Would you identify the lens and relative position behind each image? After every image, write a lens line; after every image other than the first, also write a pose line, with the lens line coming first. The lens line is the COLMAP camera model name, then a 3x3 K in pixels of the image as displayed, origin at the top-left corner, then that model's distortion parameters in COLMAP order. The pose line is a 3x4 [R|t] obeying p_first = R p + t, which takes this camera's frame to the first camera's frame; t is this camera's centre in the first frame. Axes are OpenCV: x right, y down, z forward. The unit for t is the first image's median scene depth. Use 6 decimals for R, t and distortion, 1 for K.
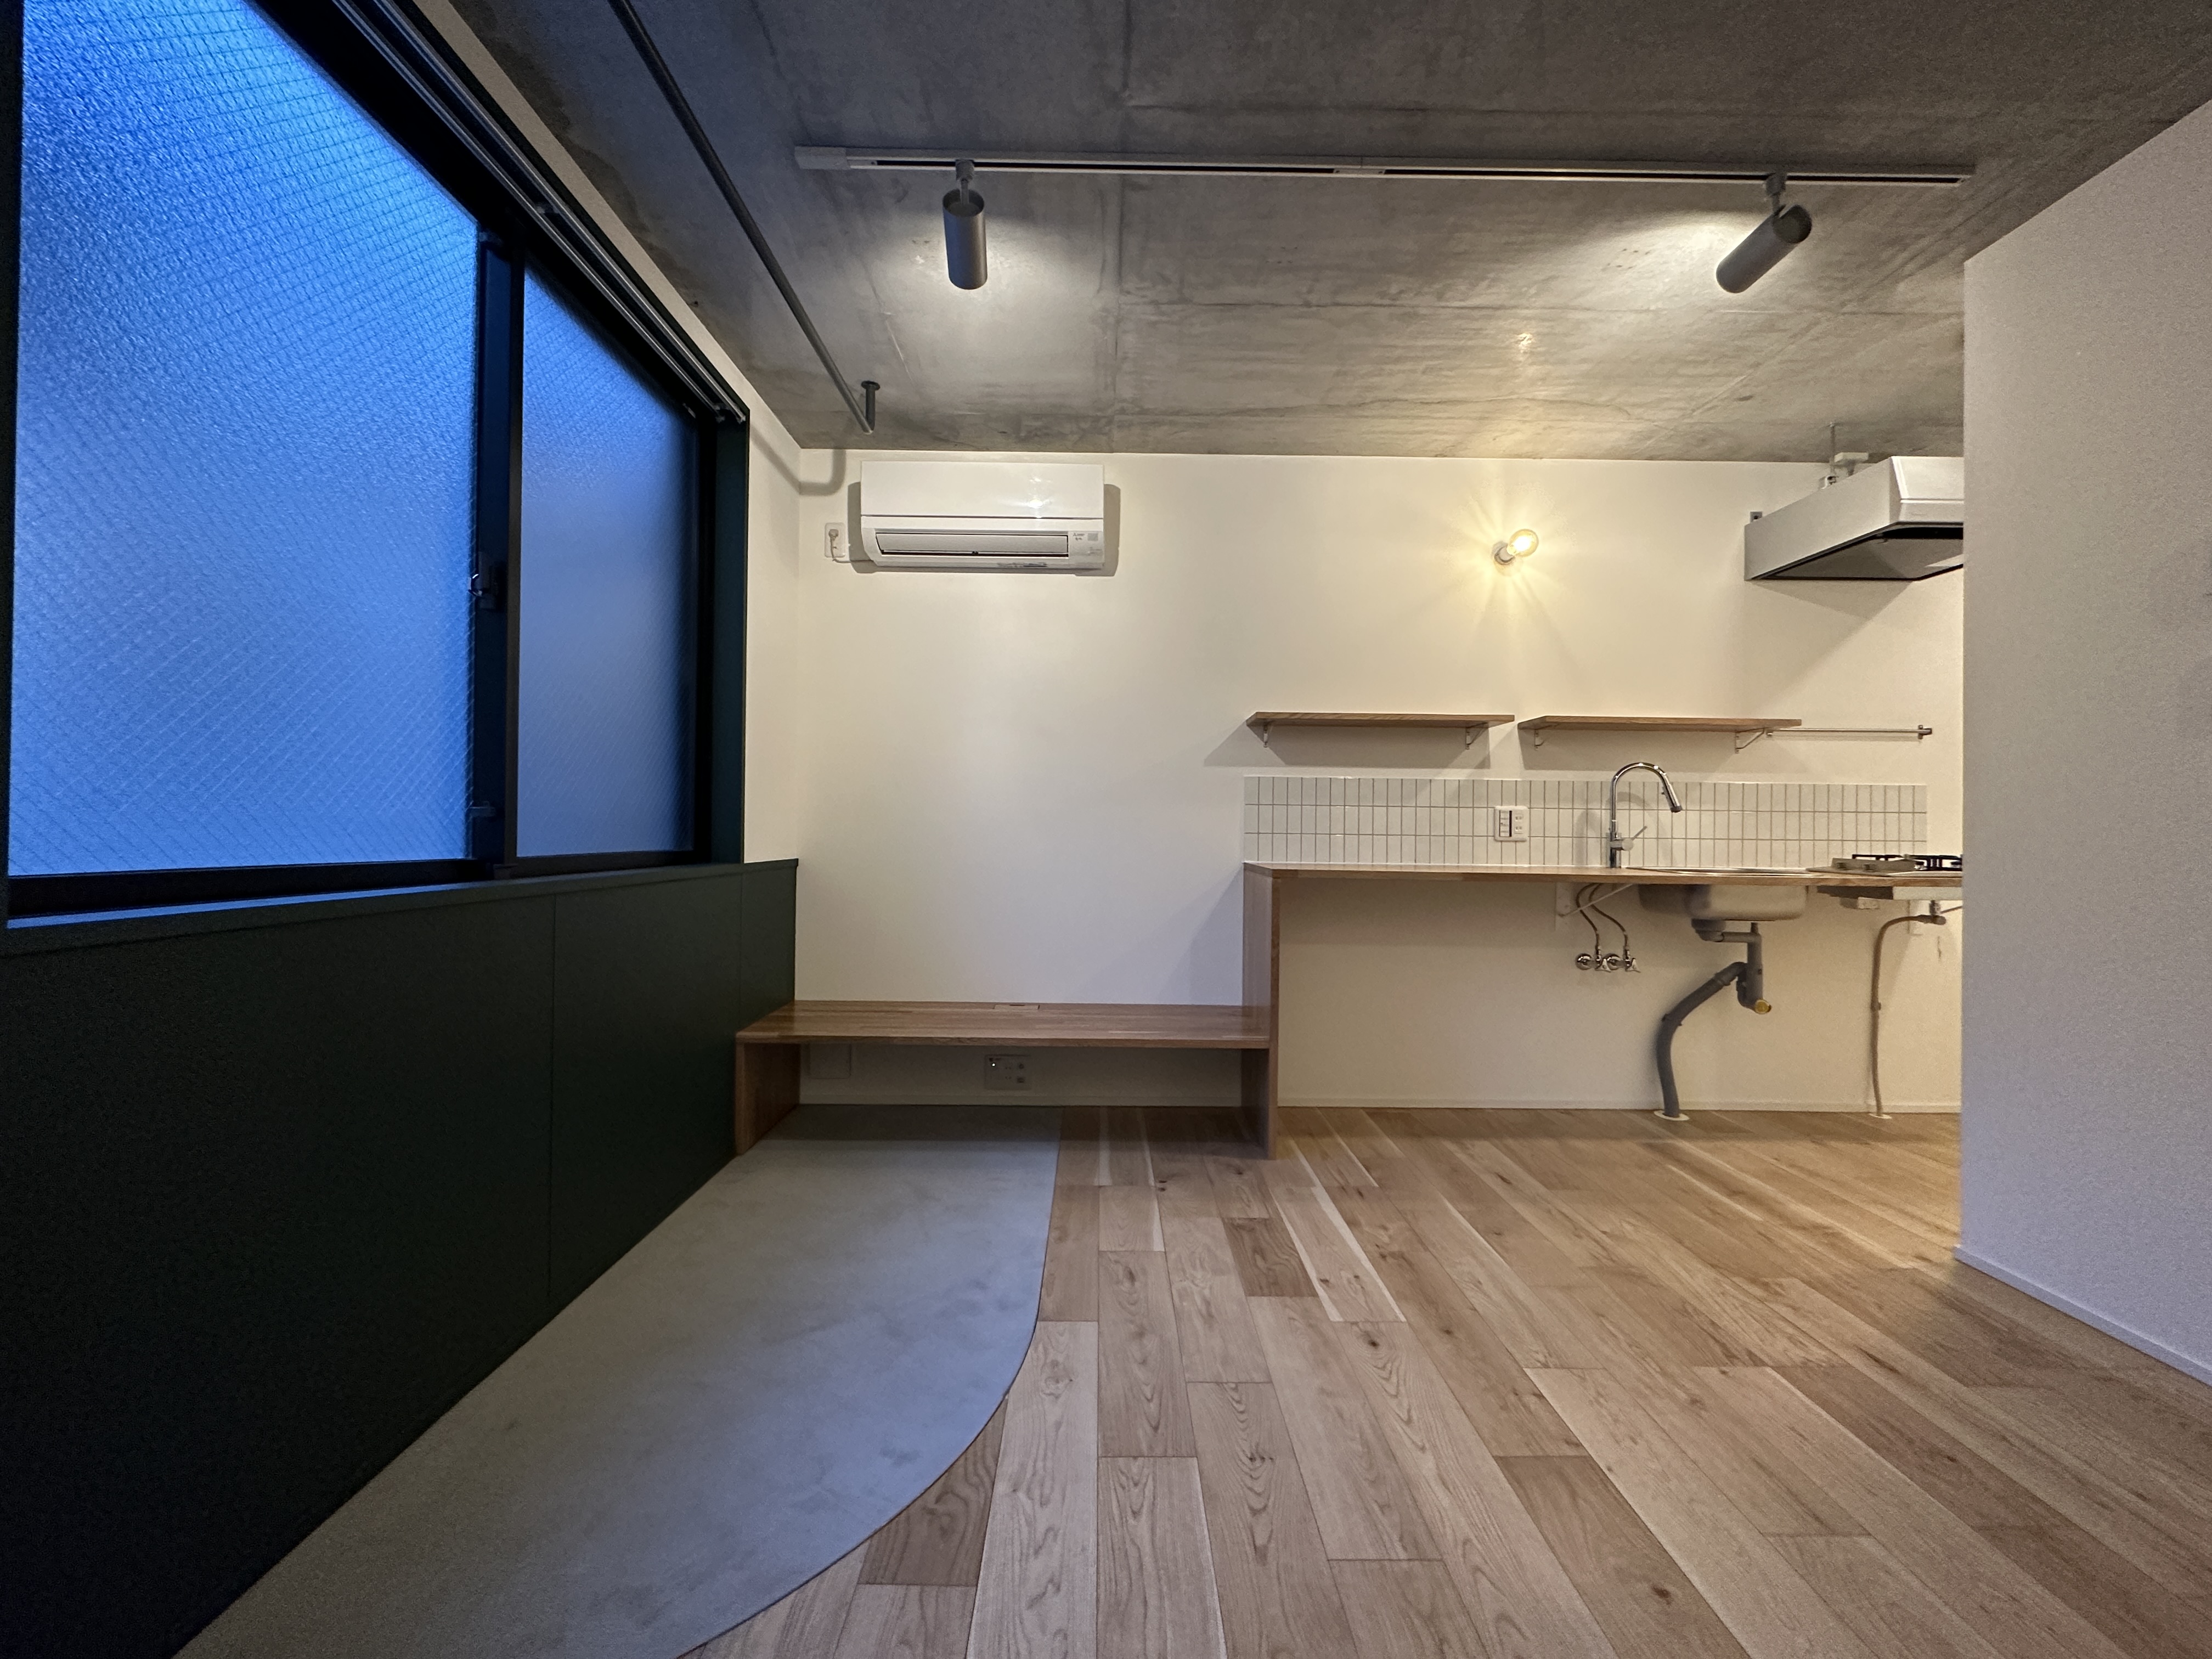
lens RADIAL K [[883.8, 0, 1107.2], [0, 883.8, 825.8], [0, 0, 1]] dist [-0.000443, 0.000279]
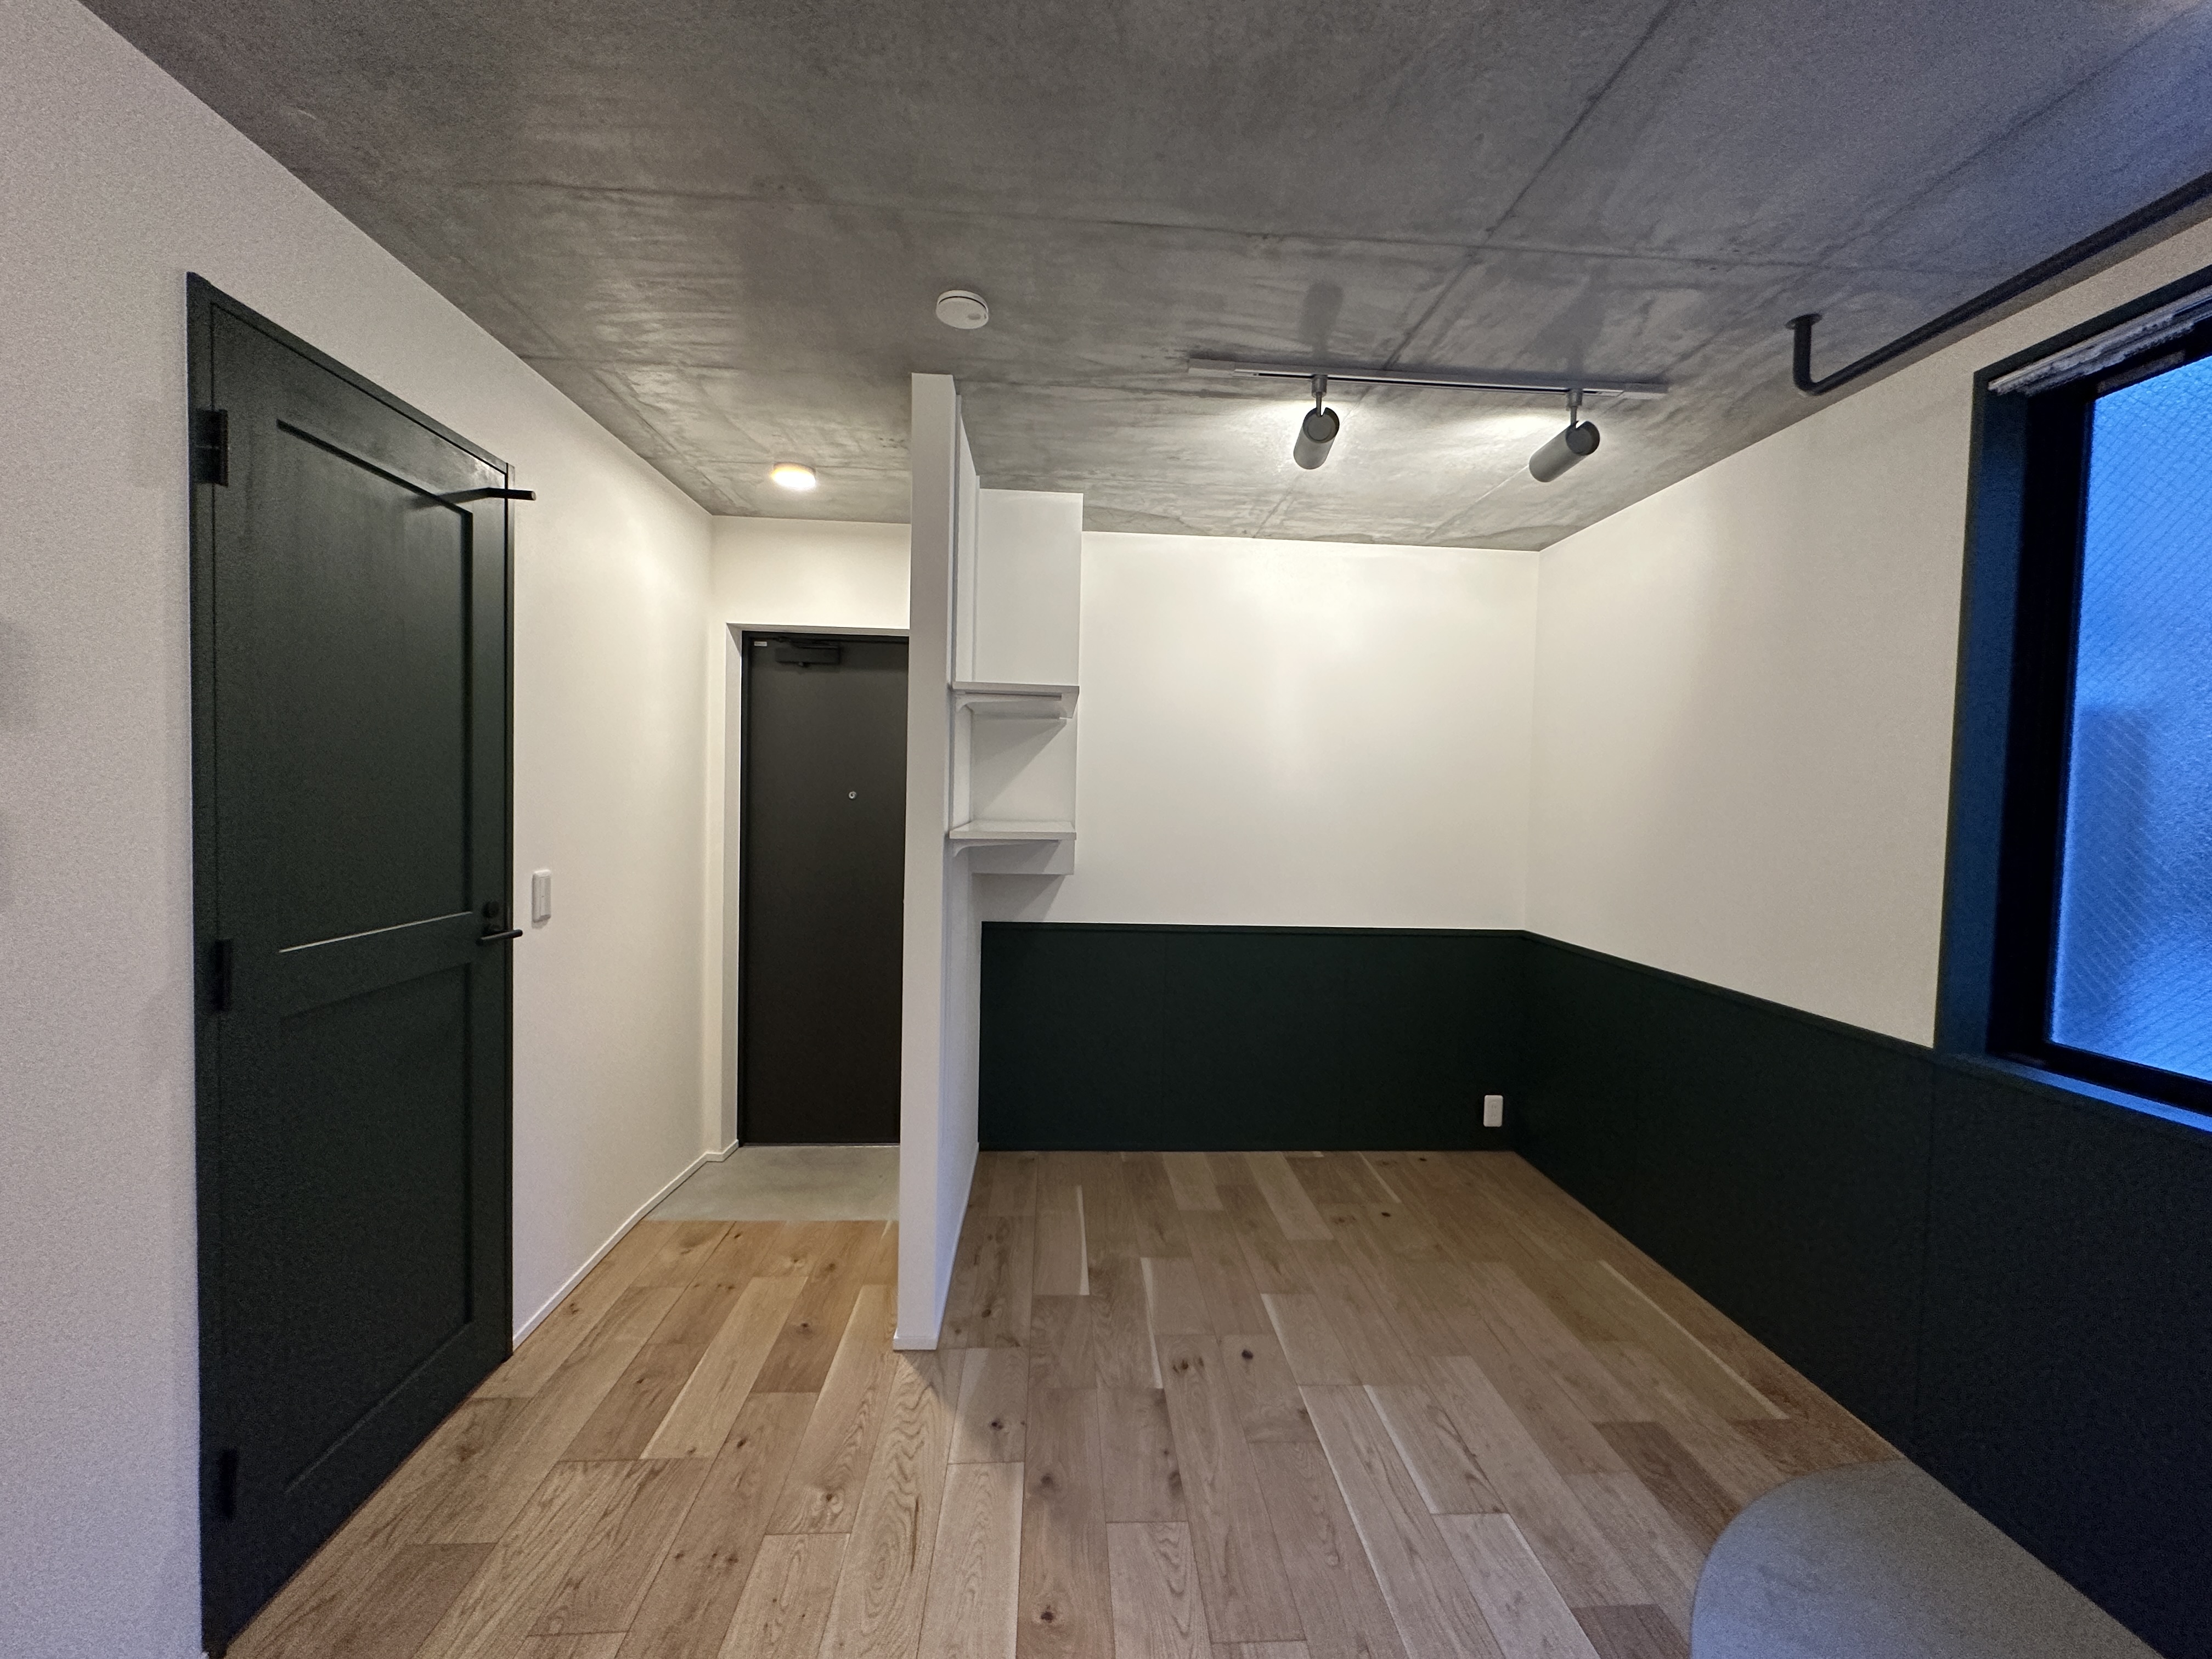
lens RADIAL K [[883.8, 0, 1107.2], [0, 883.8, 825.8], [0, 0, 1]] dist [-0.000443, 0.000279]
pose [[-0.997892, -0.034586, -0.054919, 0.267861], [-0.036302, 0.998874, 0.030555, -0.129601], [0.053801, 0.032484, -0.998023, 0.921838]]
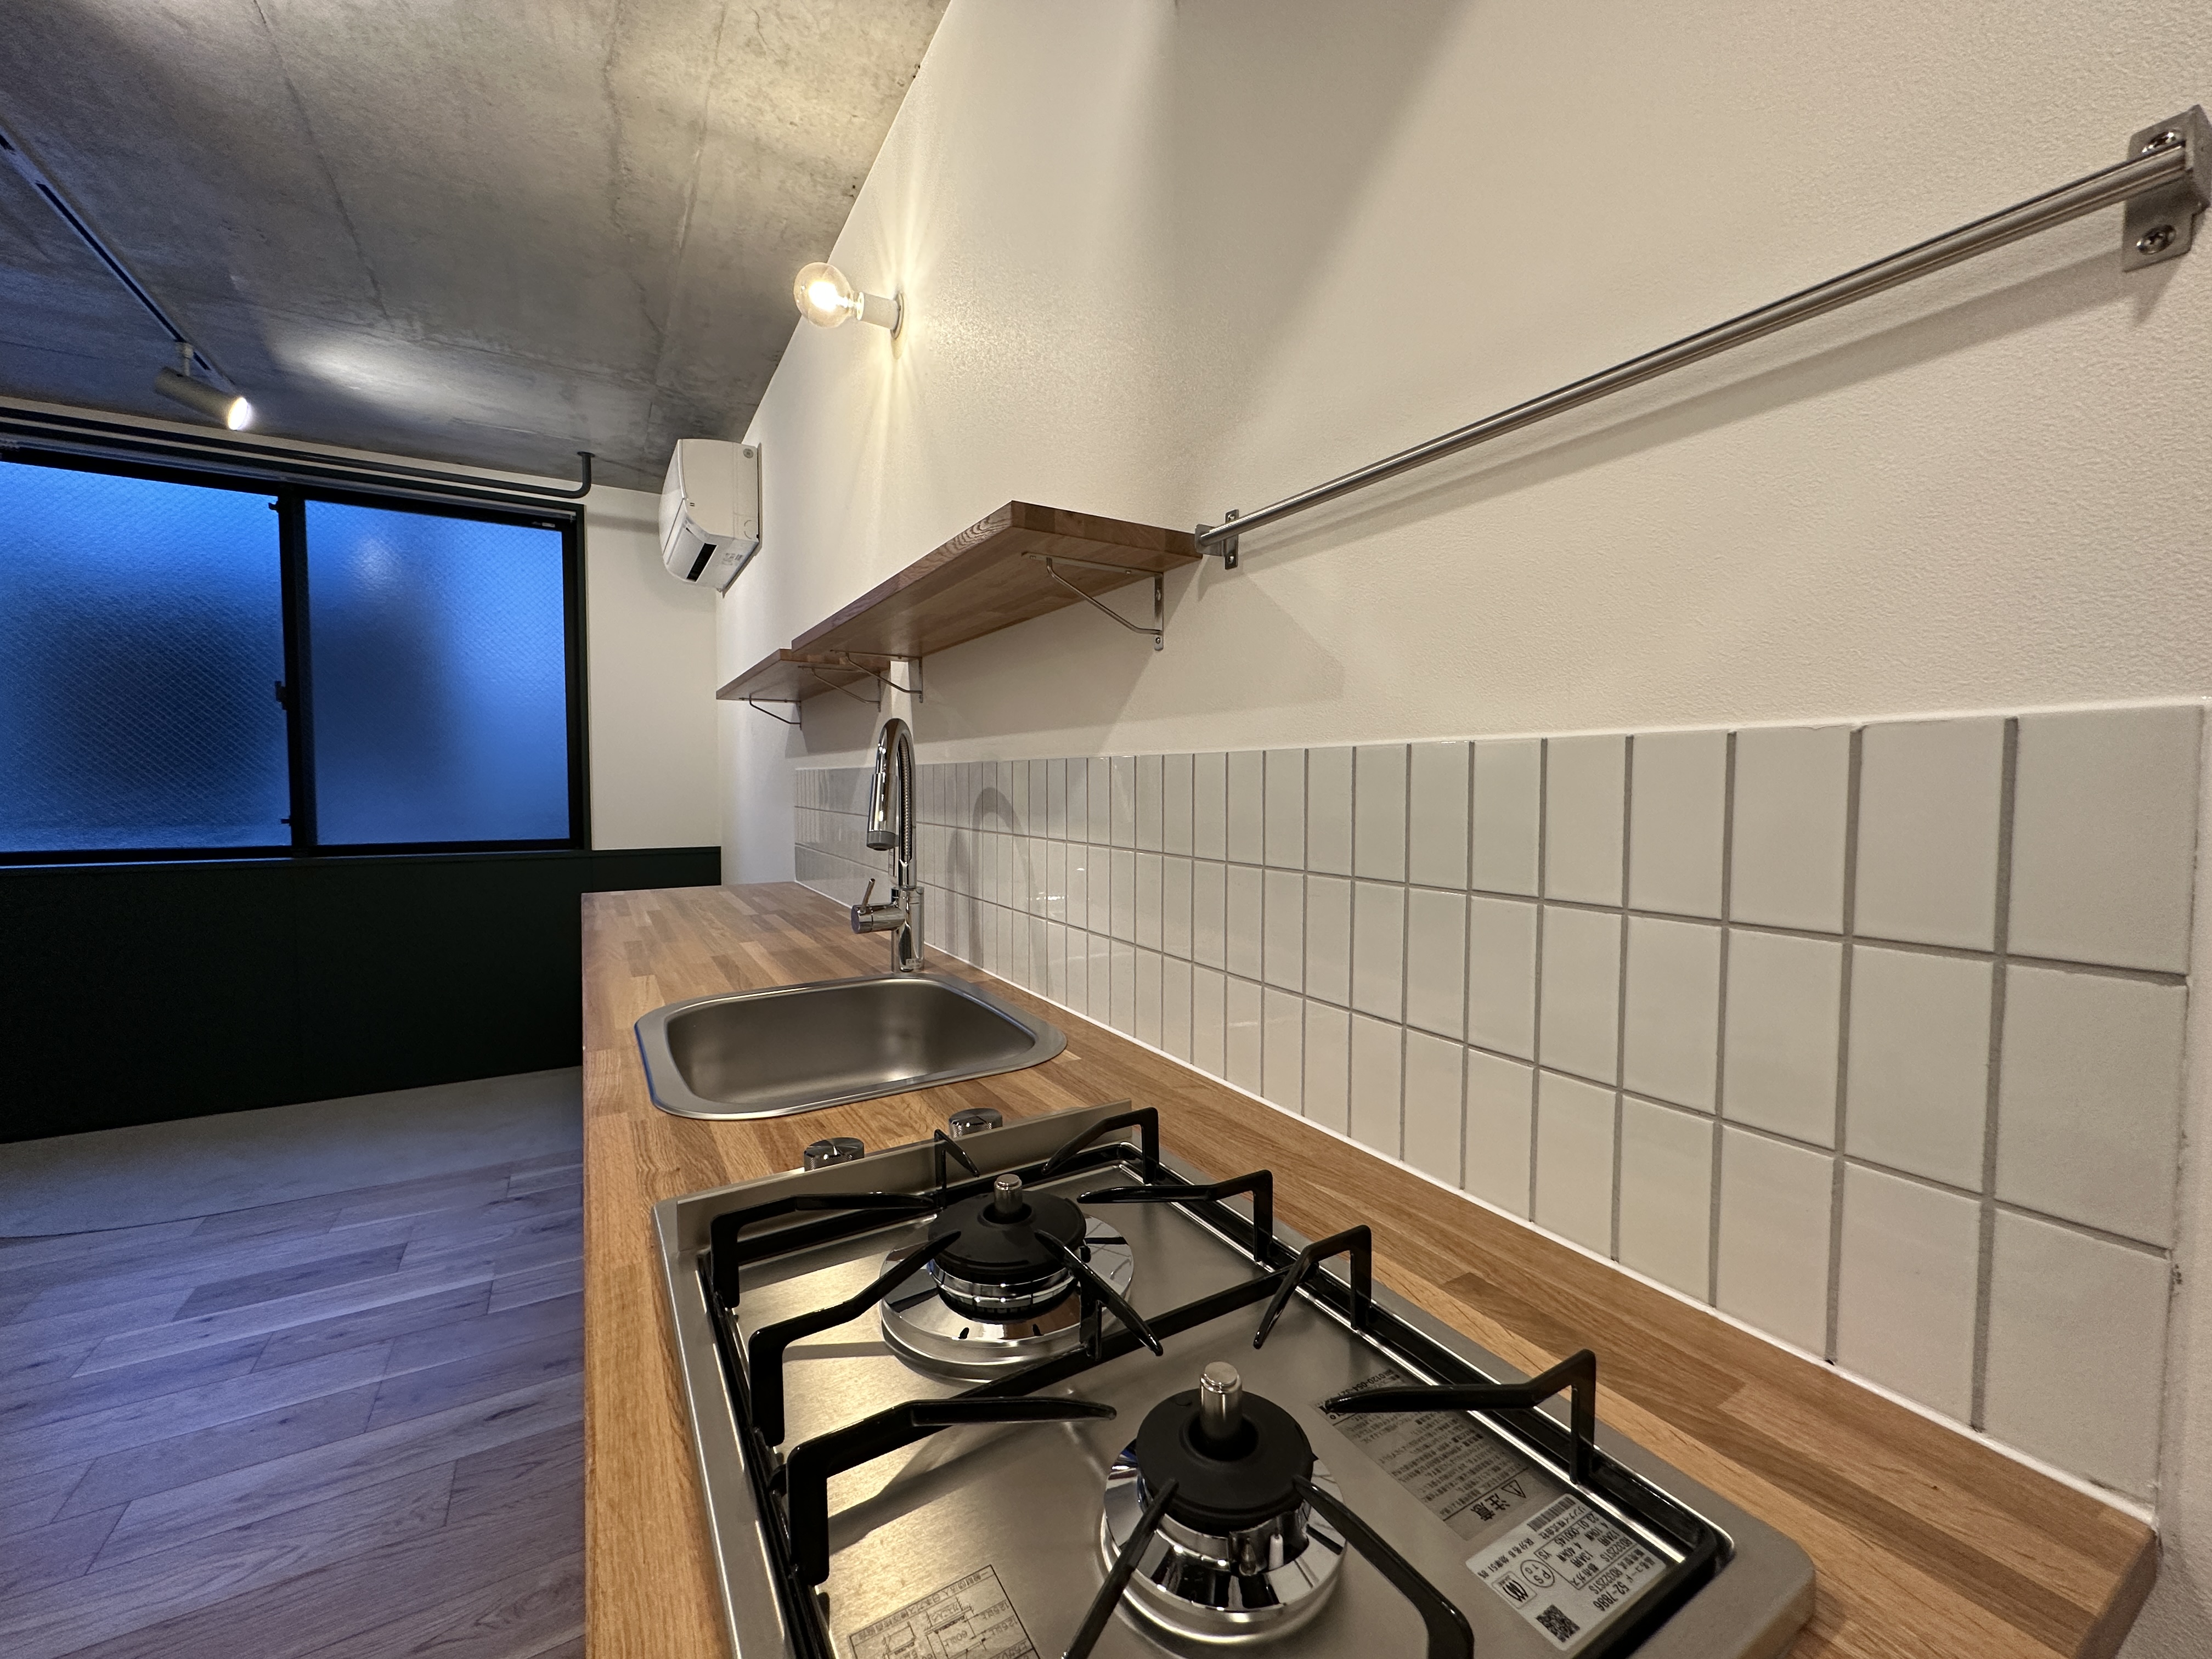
lens RADIAL K [[883.8, 0, 1107.2], [0, 883.8, 825.8], [0, 0, 1]] dist [-0.000443, 0.000279]
pose [[0.504041, 0.032829, -0.863055, 1.091038], [0.007532, 0.999072, 0.042401, -0.042391], [0.863647, -0.027872, 0.503326, 0.961769]]
